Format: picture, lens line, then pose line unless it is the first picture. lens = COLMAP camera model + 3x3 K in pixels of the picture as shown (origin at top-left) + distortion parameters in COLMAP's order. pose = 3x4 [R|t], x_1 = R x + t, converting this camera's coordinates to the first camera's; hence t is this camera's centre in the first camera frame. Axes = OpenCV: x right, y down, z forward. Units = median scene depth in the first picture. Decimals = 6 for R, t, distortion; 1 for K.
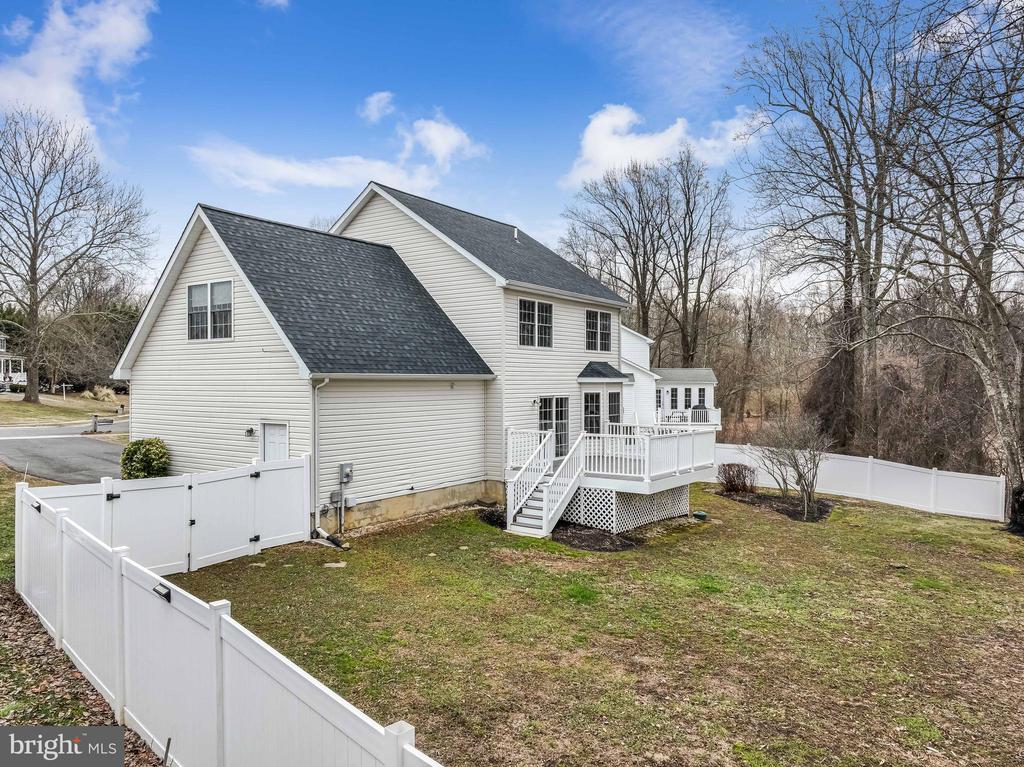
lens RADIAL K [[724.3, 0, 515.5], [0, 724.3, 383.9], [0, 0, 1]] dist [0.002466, 0.010794]
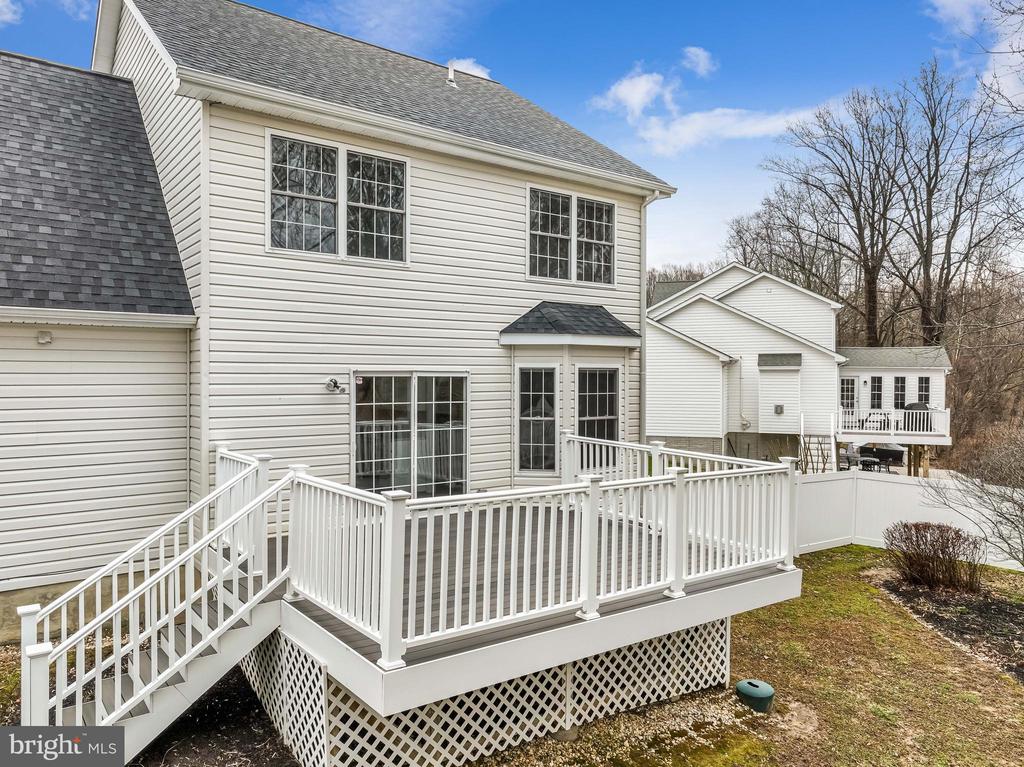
lens RADIAL K [[724.3, 0, 515.5], [0, 724.3, 383.9], [0, 0, 1]] dist [0.002466, 0.010794]
pose [[0.949254, 0.006270, -0.314447, 0.267710], [-0.004431, 0.999969, 0.006561, 0.021636], [0.314479, -0.004835, 0.949252, 0.641353]]
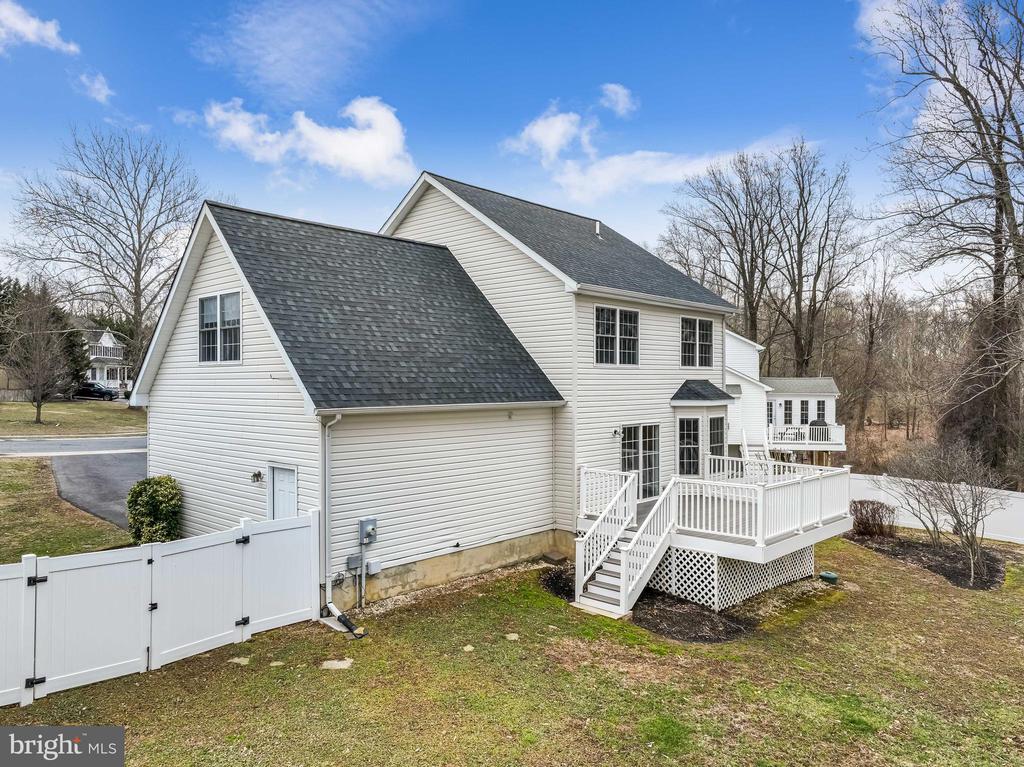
lens RADIAL K [[724.3, 0, 515.5], [0, 724.3, 383.9], [0, 0, 1]] dist [0.002466, 0.010794]
pose [[0.990359, -0.000878, -0.138524, 0.028333], [0.000531, 0.999997, -0.002544, -0.028281], [0.138526, 0.002446, 0.990356, 0.181886]]
